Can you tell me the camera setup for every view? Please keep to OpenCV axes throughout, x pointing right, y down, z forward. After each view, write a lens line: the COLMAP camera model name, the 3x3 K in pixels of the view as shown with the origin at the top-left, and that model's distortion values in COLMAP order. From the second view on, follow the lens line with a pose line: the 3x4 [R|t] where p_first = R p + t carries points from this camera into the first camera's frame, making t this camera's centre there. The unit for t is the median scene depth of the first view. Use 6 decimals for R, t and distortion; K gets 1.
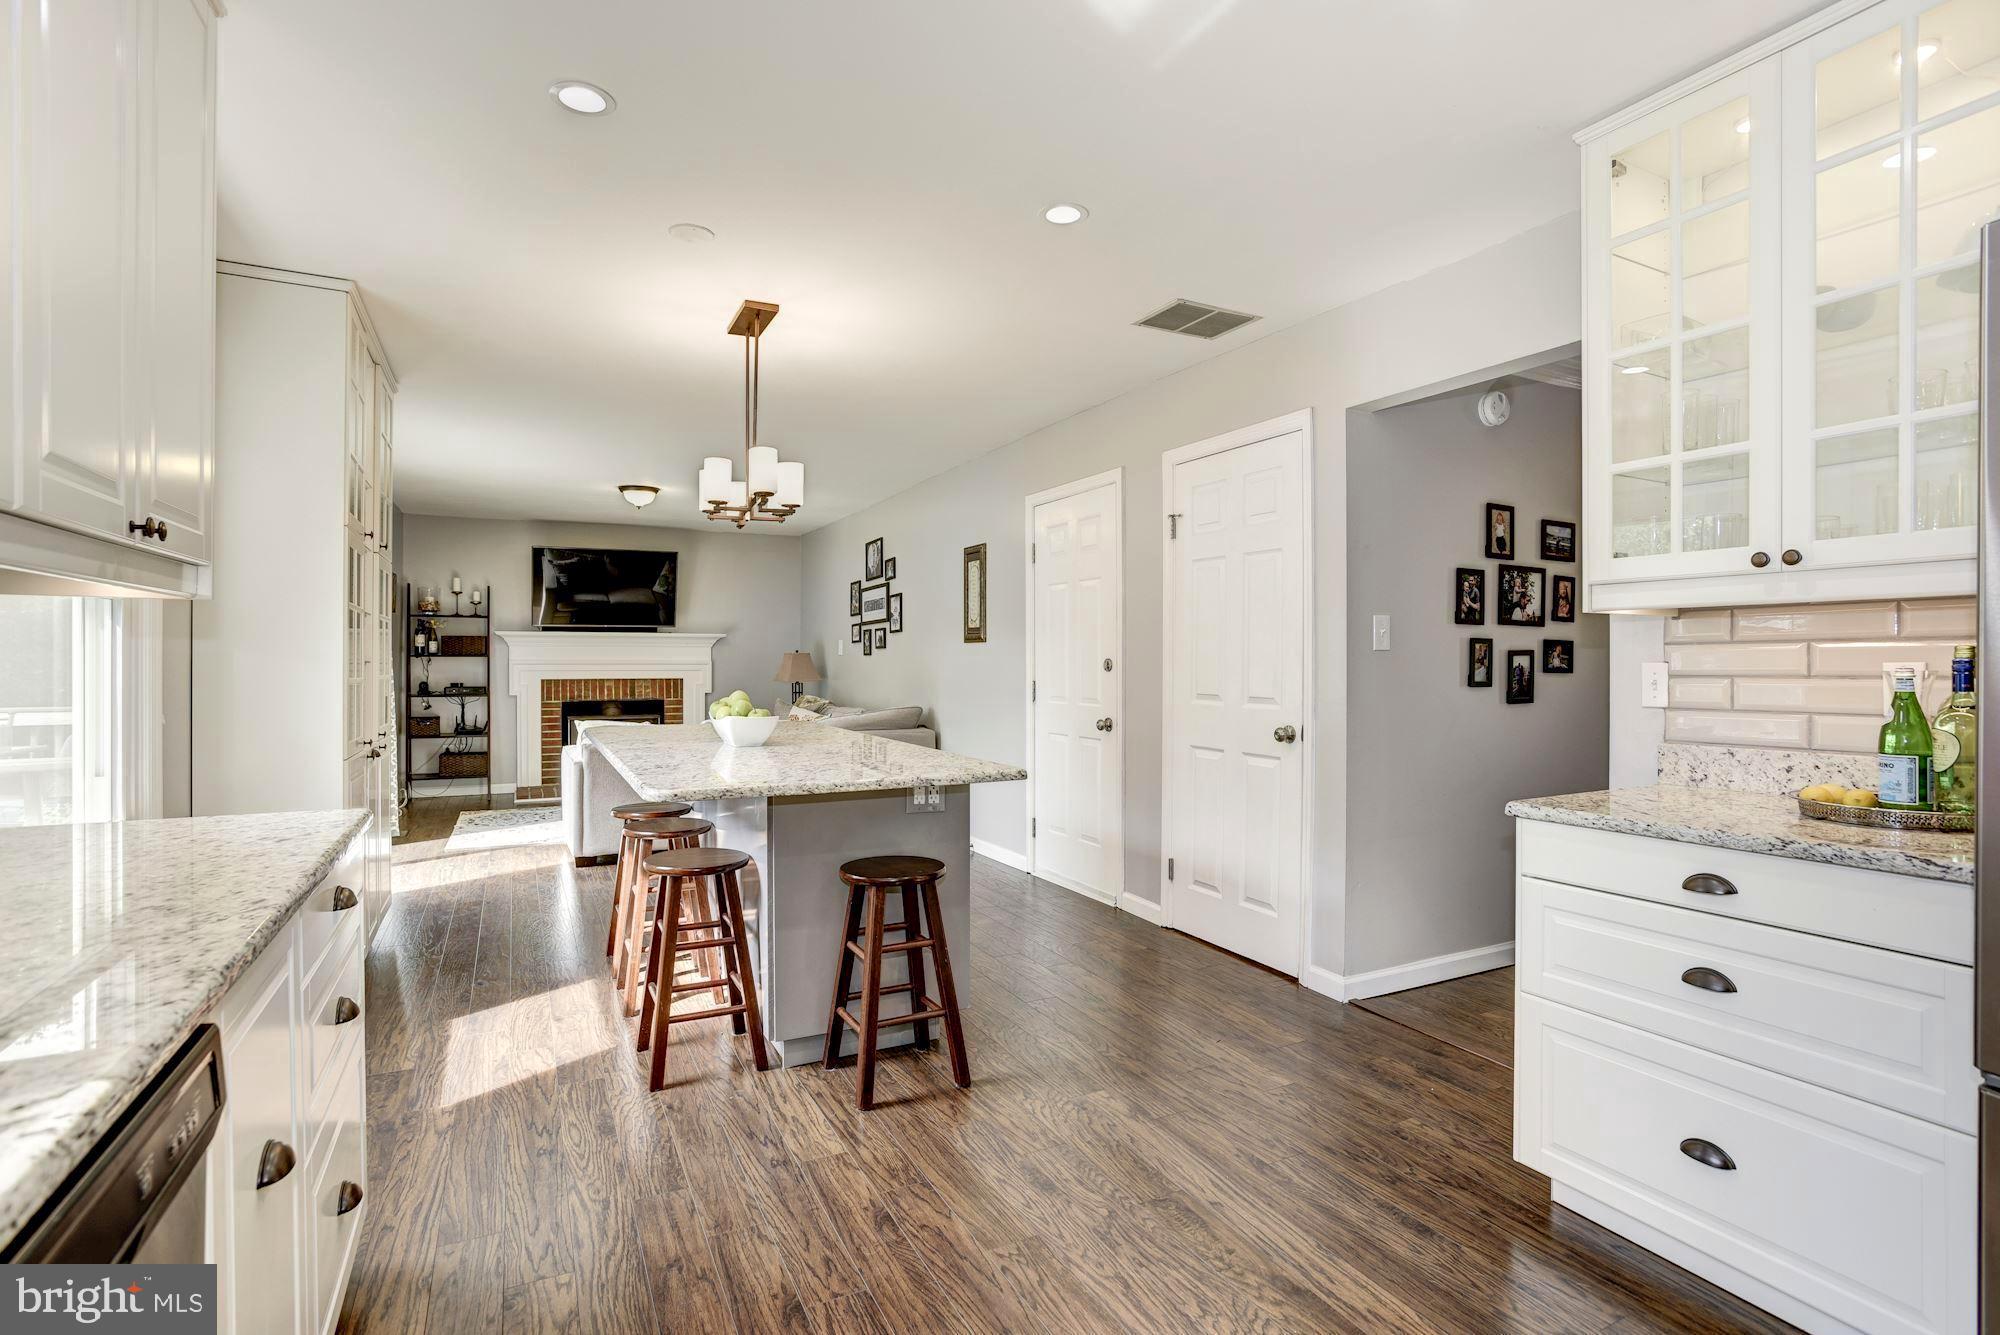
lens RADIAL K [[955.6, 0, 1004.6], [0, 955.6, 676.9], [0, 0, 1]] dist [-0.028140, 0.000389]
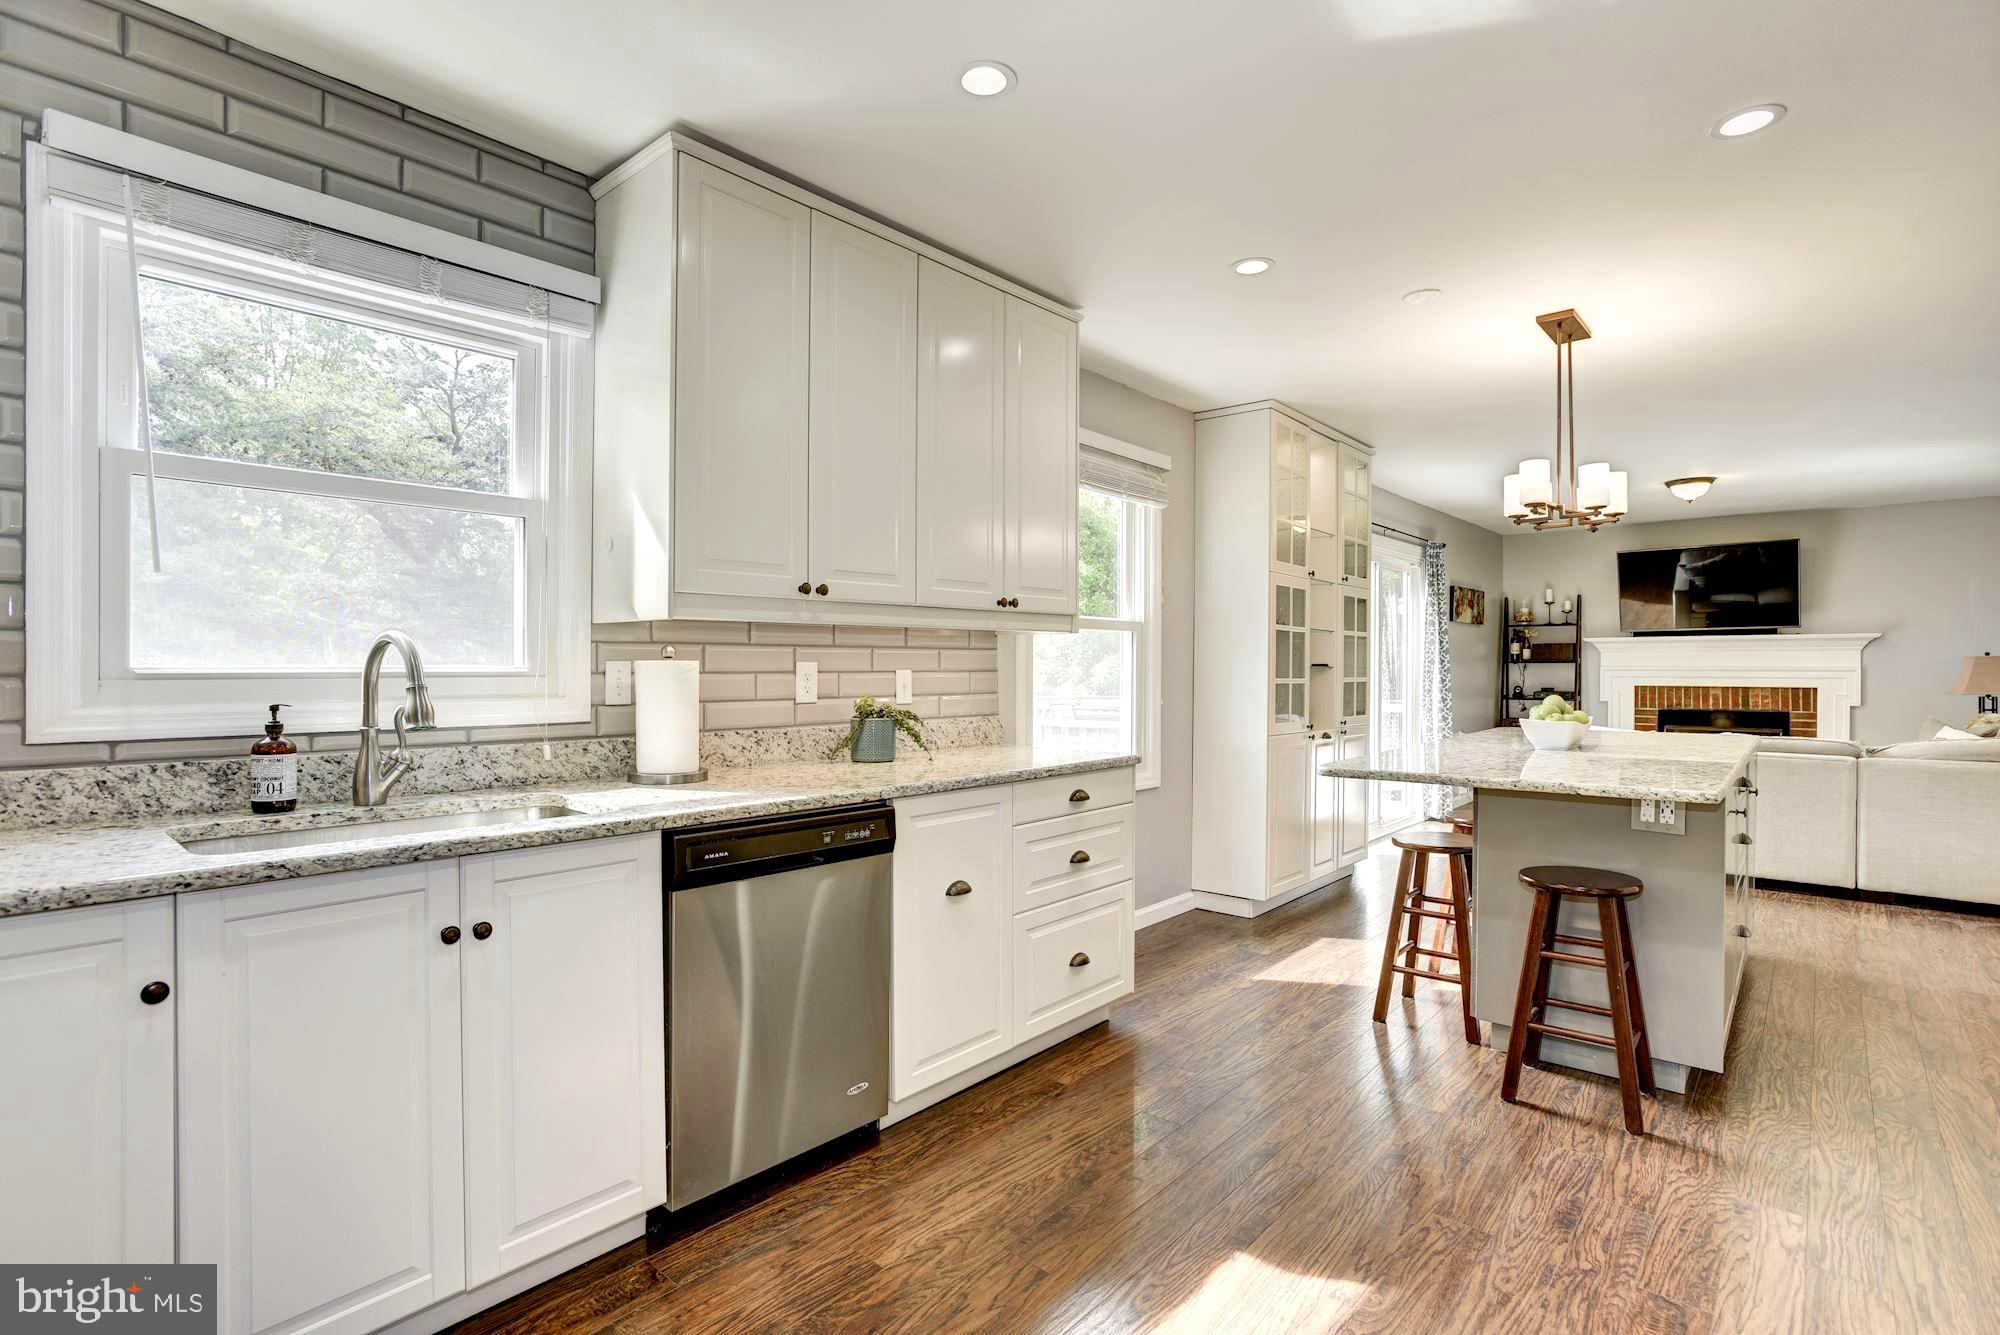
lens RADIAL K [[955.6, 0, 1005.4], [0, 955.6, 663.1], [0, 0, 1]] dist [-0.028140, 0.000389]
pose [[0.371429, -0.004269, -0.928451, 0.187607], [-0.016525, 0.999801, -0.011208, 0.000894], [0.928314, 0.019505, 0.371285, 0.034376]]
